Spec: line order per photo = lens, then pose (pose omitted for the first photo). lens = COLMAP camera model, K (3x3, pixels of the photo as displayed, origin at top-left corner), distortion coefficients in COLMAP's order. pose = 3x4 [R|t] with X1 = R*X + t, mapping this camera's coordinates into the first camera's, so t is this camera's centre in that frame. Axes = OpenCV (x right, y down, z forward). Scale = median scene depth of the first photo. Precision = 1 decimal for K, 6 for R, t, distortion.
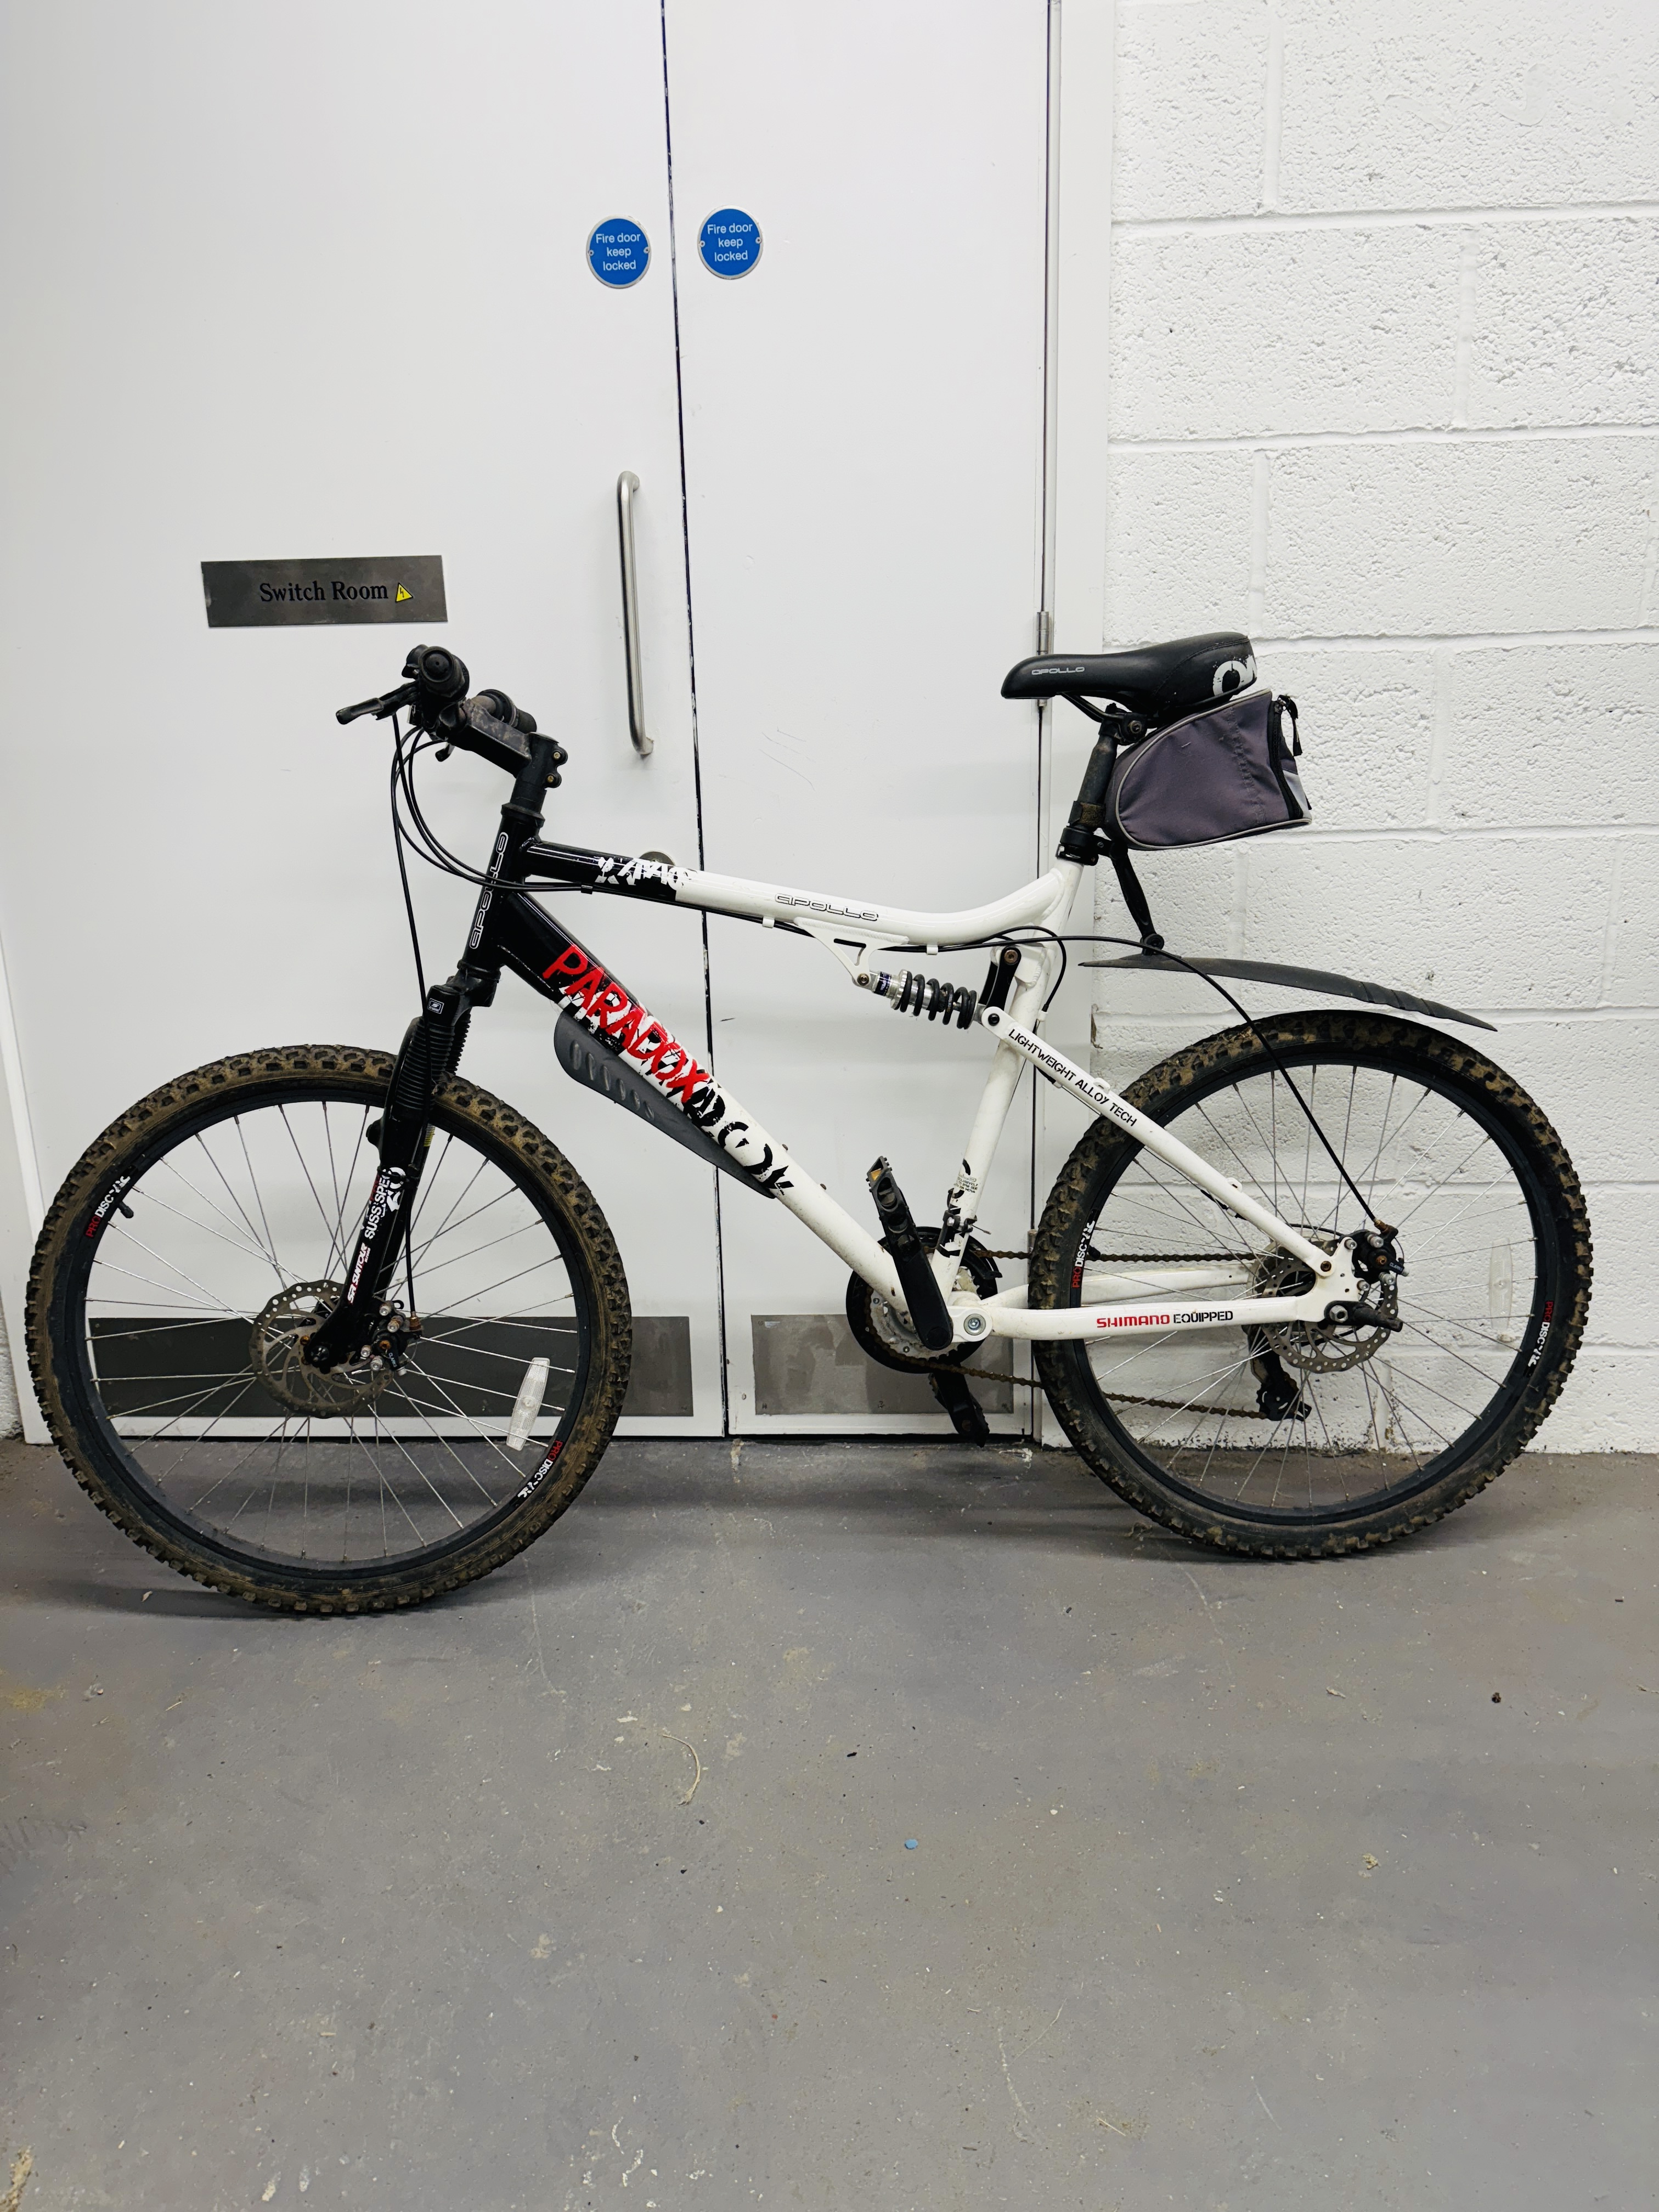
lens RADIAL K [[1557.2, 0, 836.8], [0, 1557.2, 1120.4], [0, 0, 1]] dist [-0.001156, -0.001746]
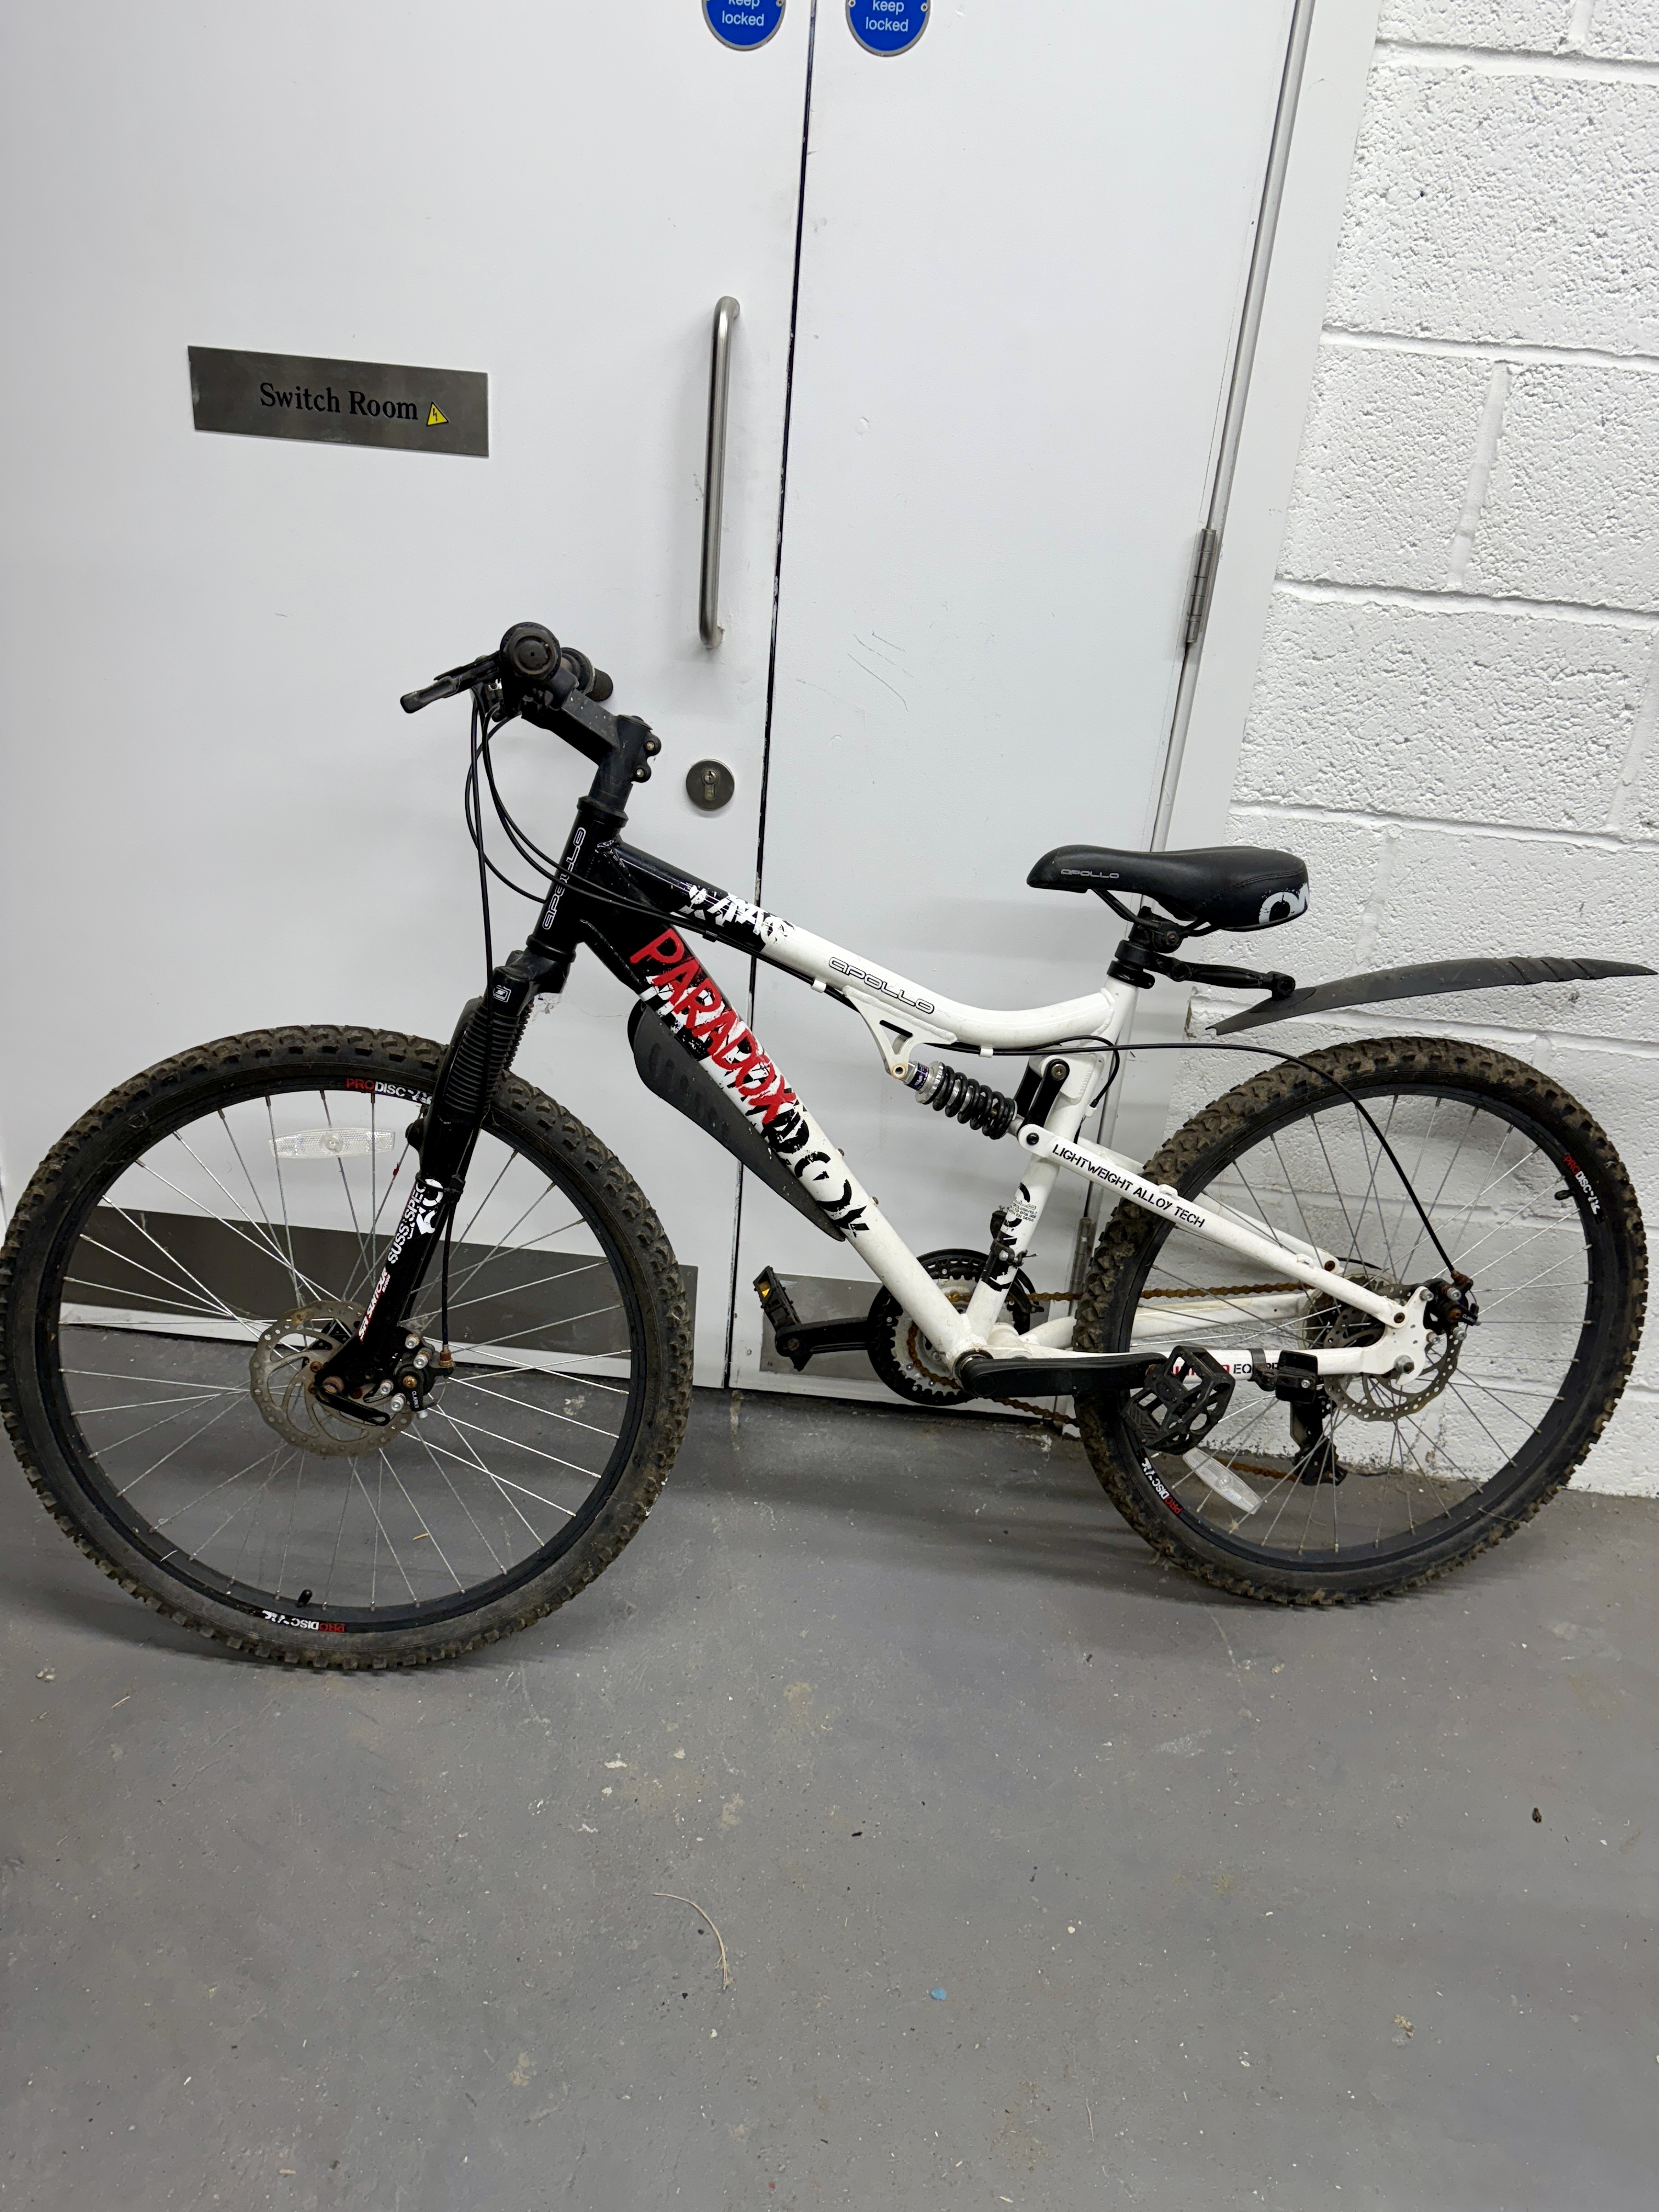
lens RADIAL K [[1557.2, 0, 828.4], [0, 1557.2, 1097.8], [0, 0, 1]] dist [-0.001156, -0.001746]
pose [[0.994524, 0.097832, 0.036754, -0.073183], [-0.102658, 0.980392, 0.168205, -0.154646], [-0.019577, -0.171057, 0.985067, 0.137688]]
